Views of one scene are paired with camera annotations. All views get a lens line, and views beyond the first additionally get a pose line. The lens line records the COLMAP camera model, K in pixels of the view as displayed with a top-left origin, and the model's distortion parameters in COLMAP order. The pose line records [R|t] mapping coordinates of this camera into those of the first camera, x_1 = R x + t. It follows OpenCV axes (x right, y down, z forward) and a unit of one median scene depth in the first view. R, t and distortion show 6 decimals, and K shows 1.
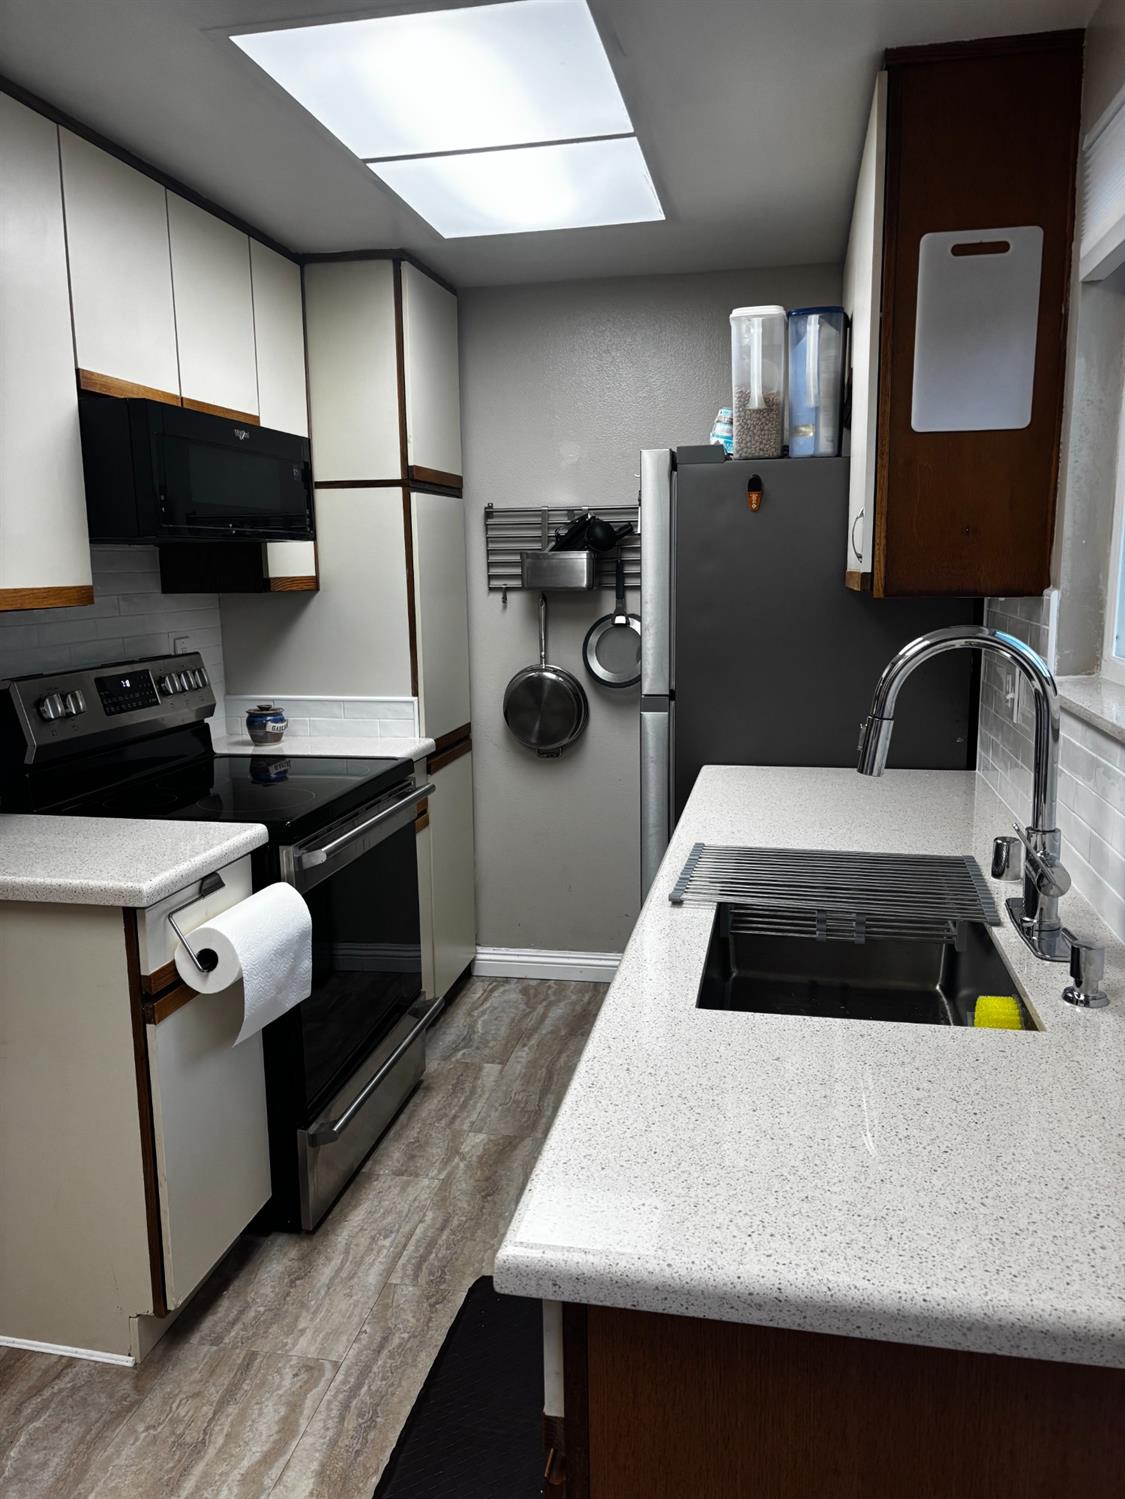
lens RADIAL K [[1128.9, 0, 568.8], [0, 1128.9, 756.1], [0, 0, 1]] dist [0.045851, -0.054197]
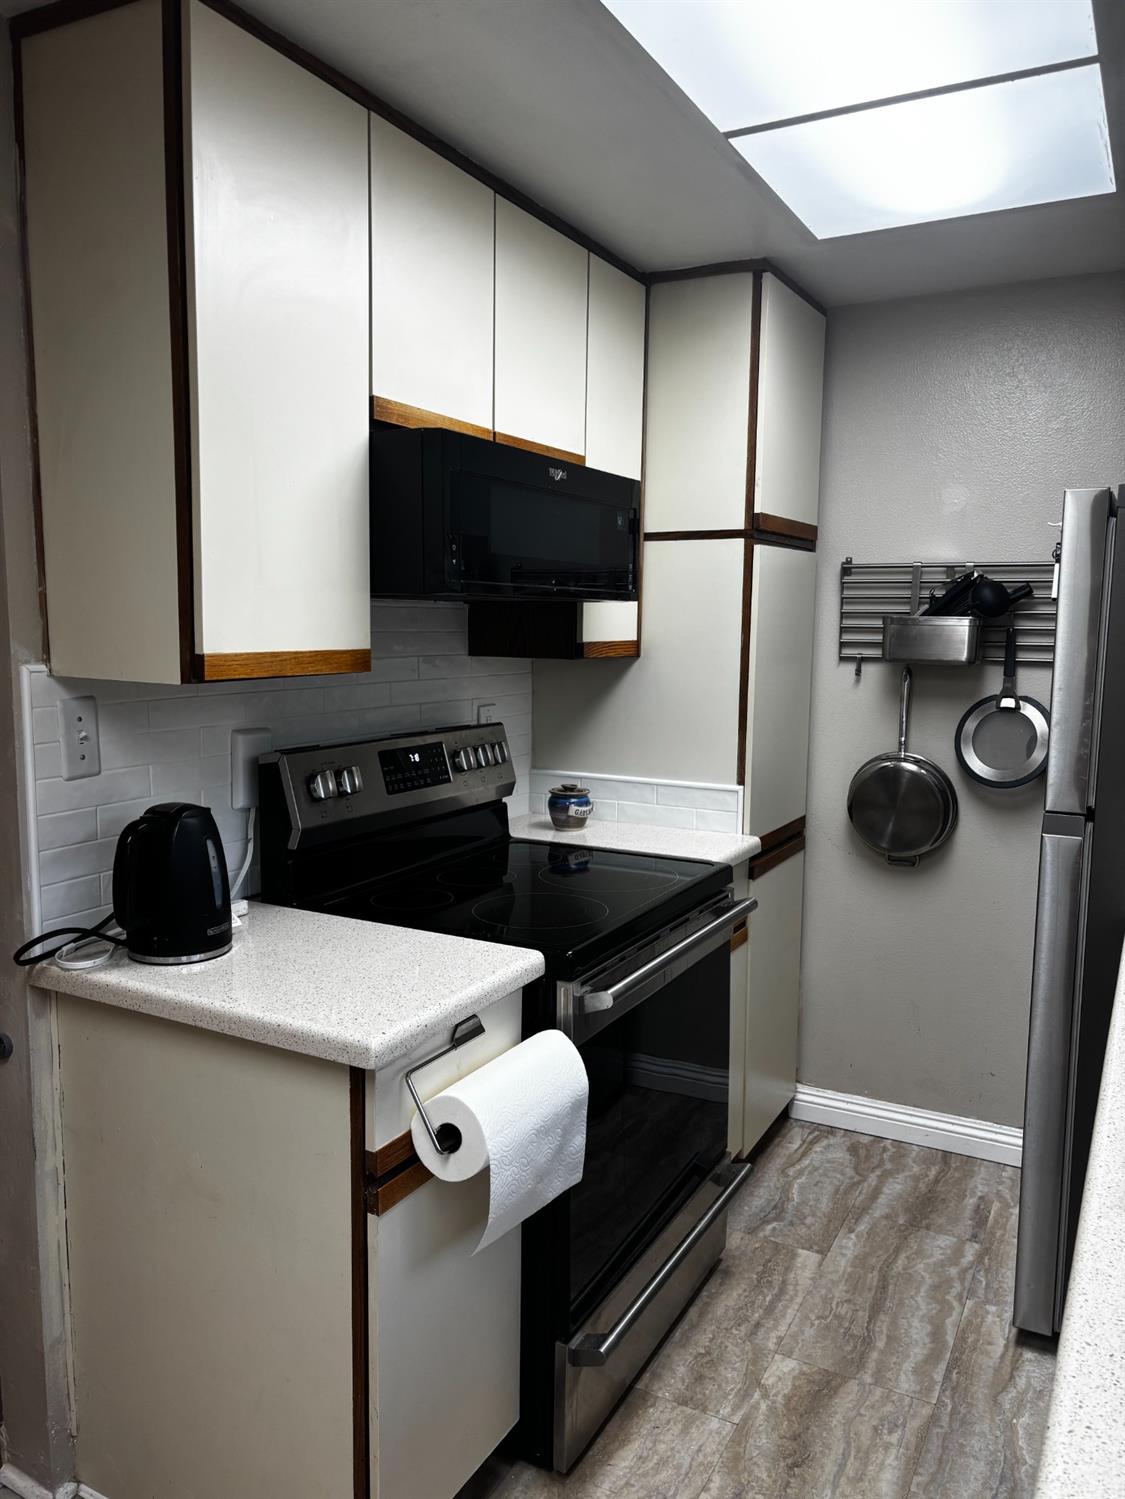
lens RADIAL K [[1128.9, 0, 559.9], [0, 1128.9, 759.5], [0, 0, 1]] dist [0.045851, -0.054197]
pose [[0.954452, 0.060967, -0.292070, -0.024705], [-0.074215, 0.996646, -0.034487, -0.037723], [0.288987, 0.054592, 0.955775, 0.182296]]
